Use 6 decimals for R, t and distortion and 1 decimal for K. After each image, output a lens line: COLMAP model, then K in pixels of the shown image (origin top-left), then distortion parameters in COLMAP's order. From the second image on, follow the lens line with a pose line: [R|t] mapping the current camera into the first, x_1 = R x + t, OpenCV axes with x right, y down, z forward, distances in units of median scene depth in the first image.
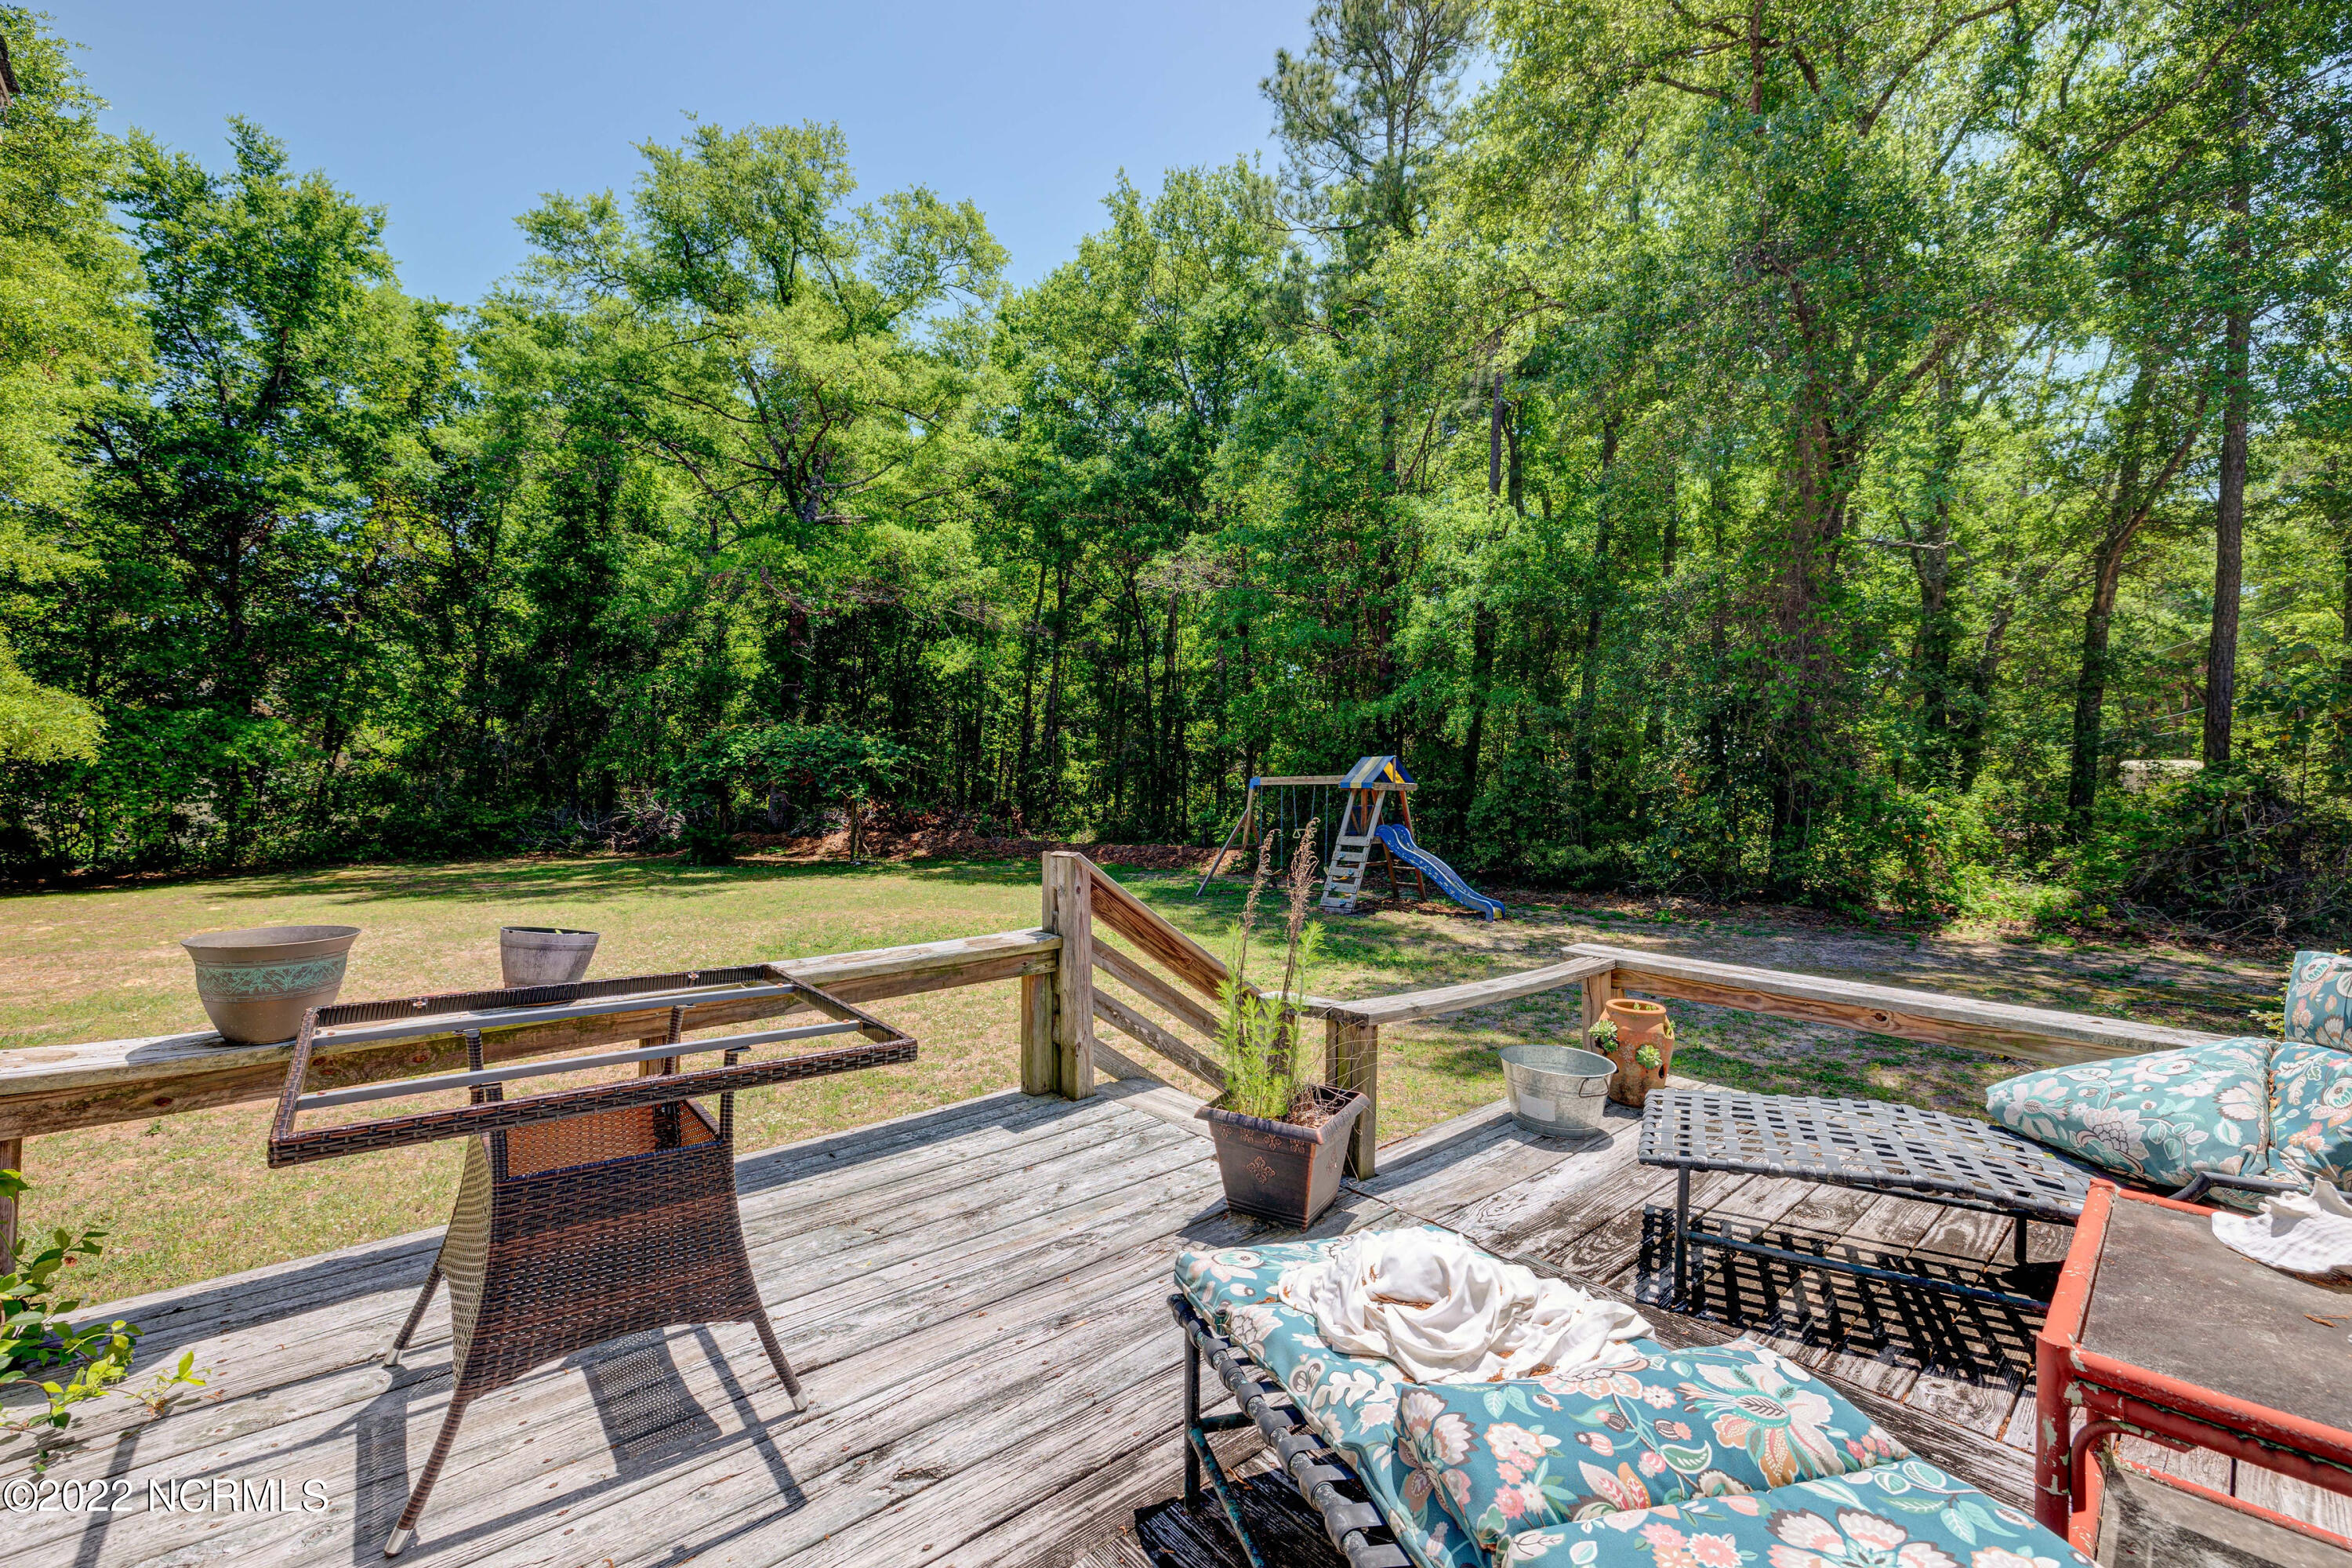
lens RADIAL K [[1022.5, 0, 1176.0], [0, 1022.5, 761.4], [0, 0, 1]] dist [0.000725, 0.000054]
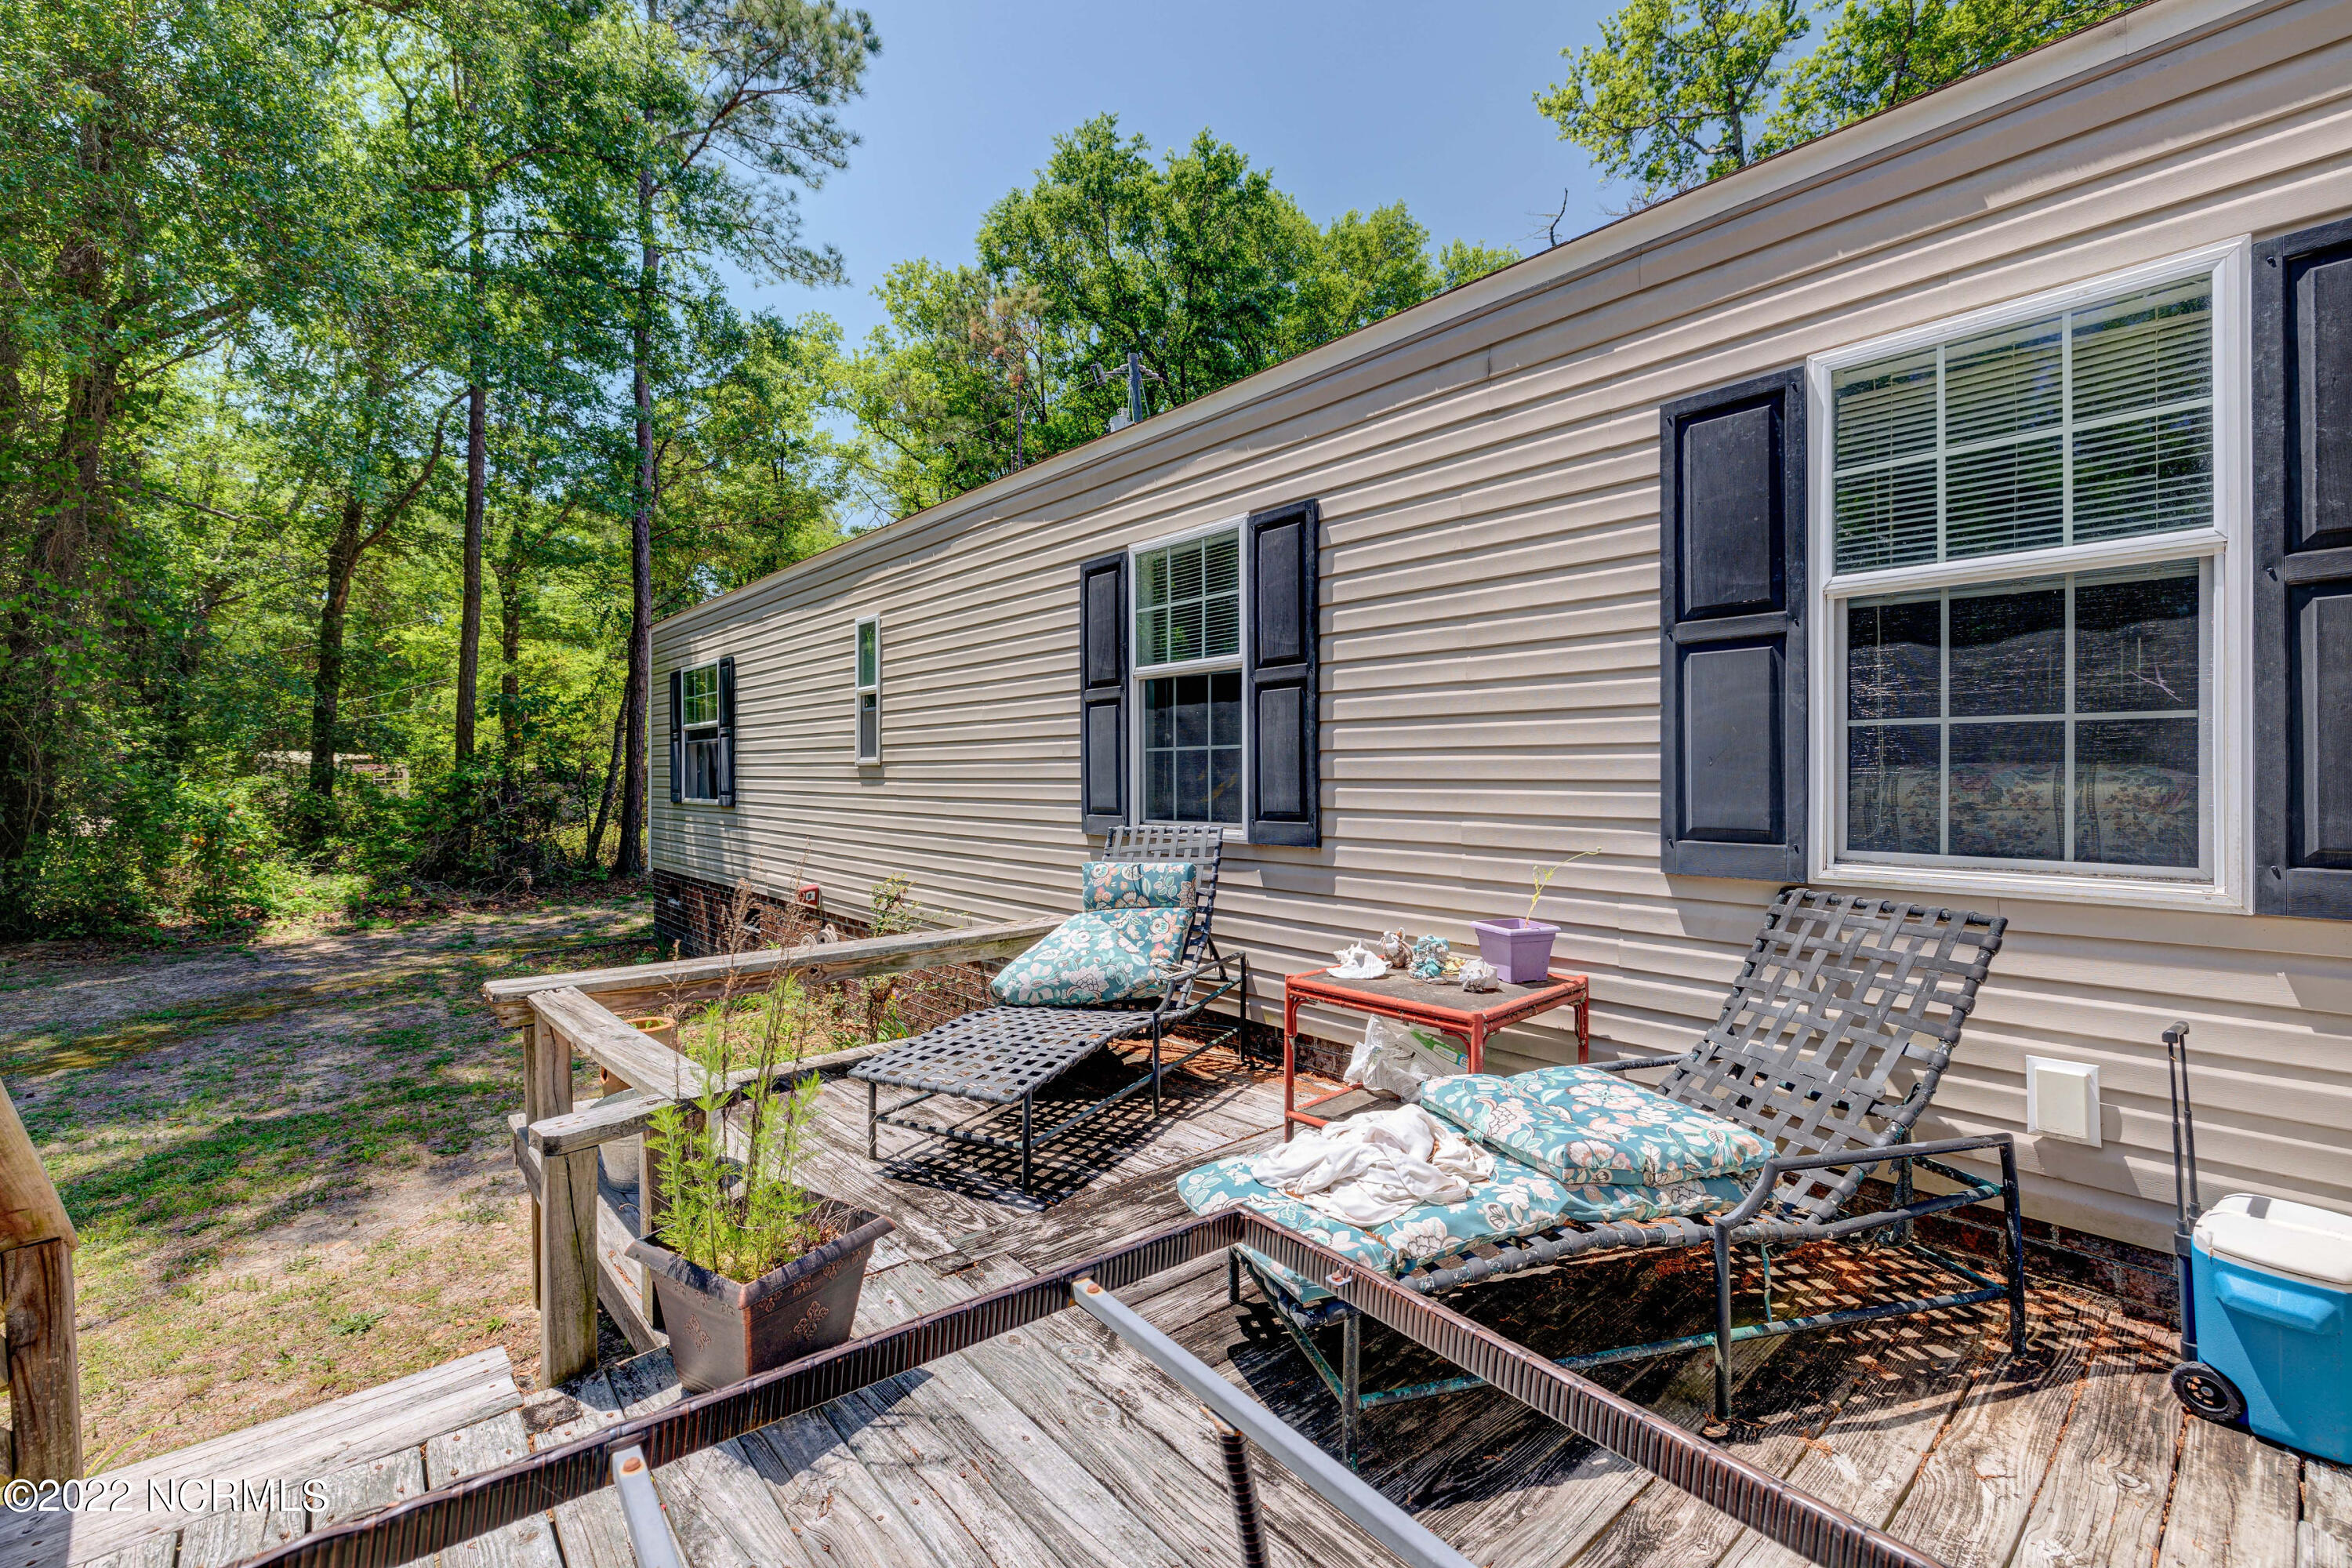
lens RADIAL K [[989.3, 0, 1176.0], [0, 989.3, 784.0], [0, 0, 1]] dist [0.000970, 0.000019]
pose [[0.018021, -0.028572, 0.999429, -0.581430], [-0.004047, 0.999581, 0.028650, -0.005854], [-0.999829, -0.004561, 0.017897, 0.695205]]
